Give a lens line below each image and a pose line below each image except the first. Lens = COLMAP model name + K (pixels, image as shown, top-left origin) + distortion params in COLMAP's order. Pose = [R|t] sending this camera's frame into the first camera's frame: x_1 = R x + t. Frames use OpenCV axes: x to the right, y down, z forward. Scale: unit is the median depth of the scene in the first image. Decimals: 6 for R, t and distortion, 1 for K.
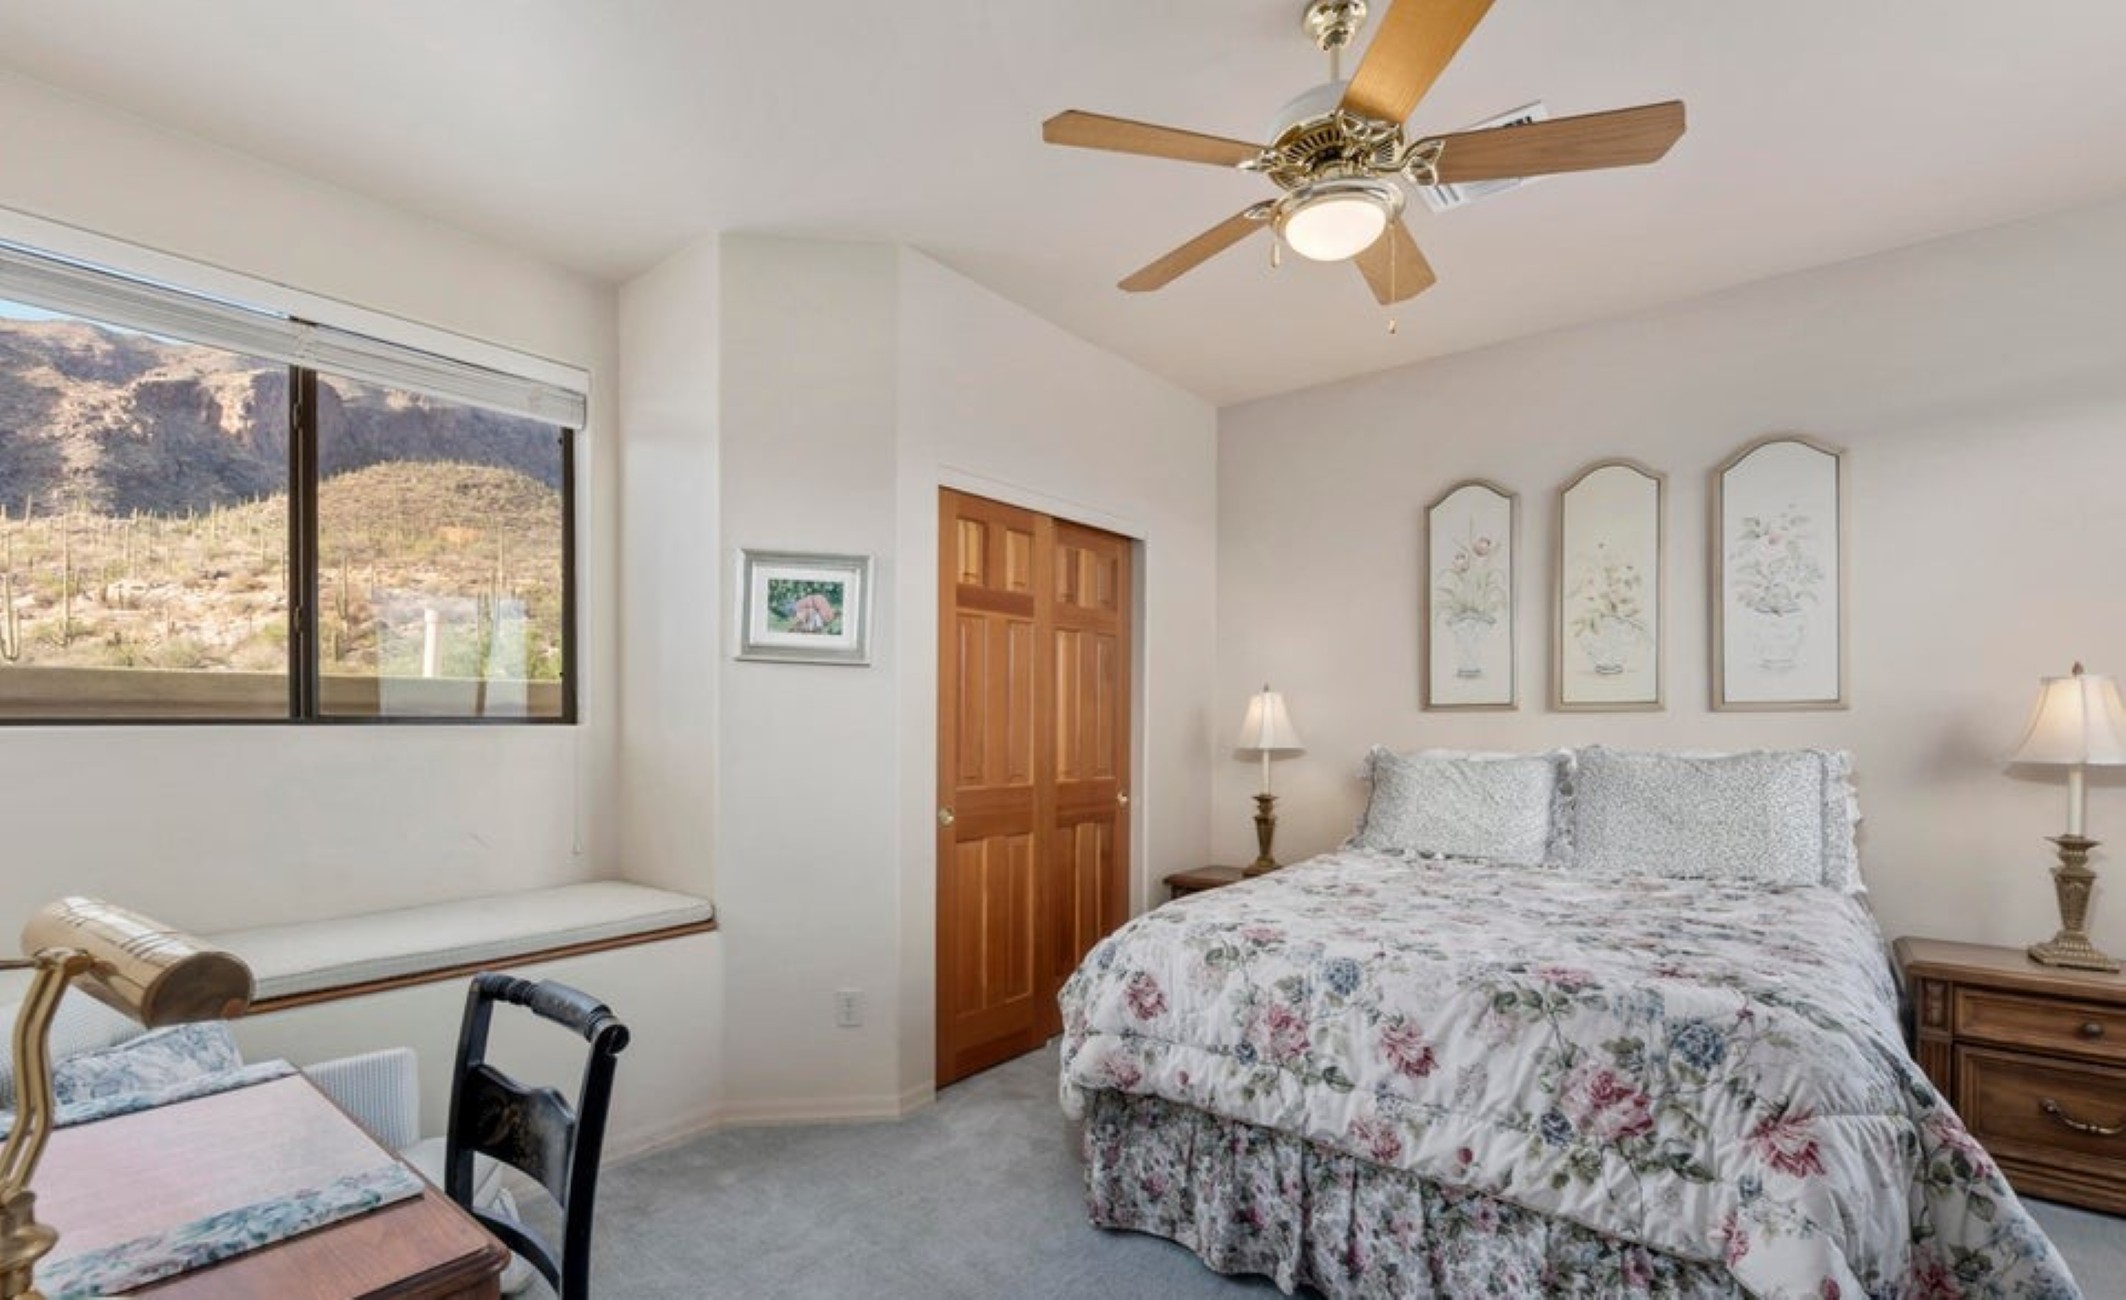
lens RADIAL K [[947.6, 0, 1062.5], [0, 947.6, 731.3], [0, 0, 1]] dist [0.000246, 0.000095]
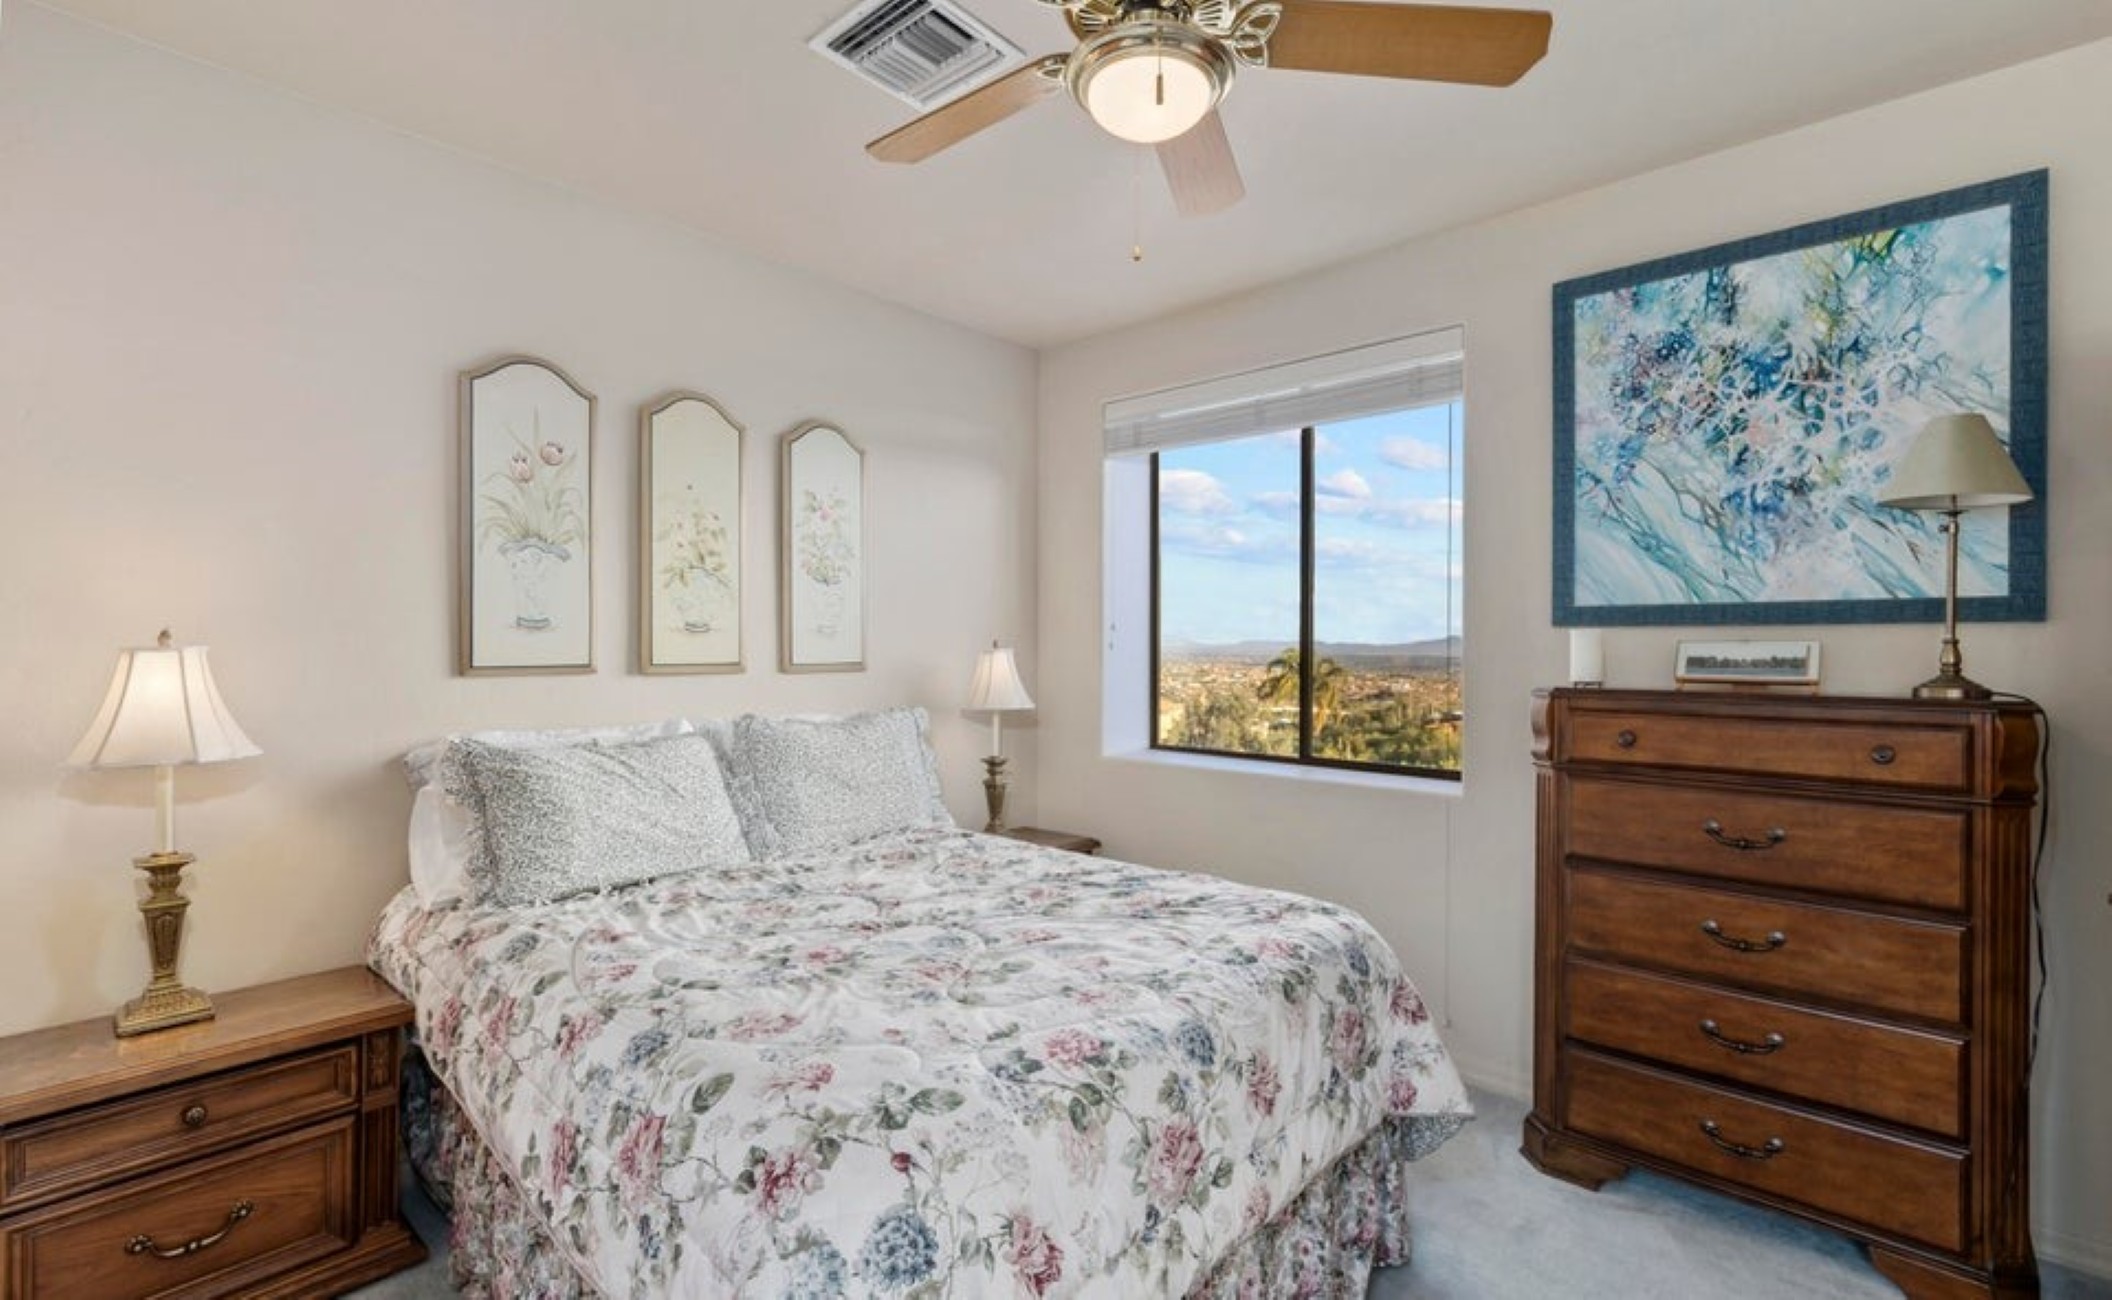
lens RADIAL K [[937.5, 0, 1056.0], [0, 937.5, 650.0], [0, 0, 1]] dist [-0.001733, -0.000141]
pose [[0.057163, -0.003330, 0.998359, -0.292304], [0.003943, 0.999987, 0.003110, -0.045993], [-0.998357, 0.003759, 0.057176, 0.621550]]
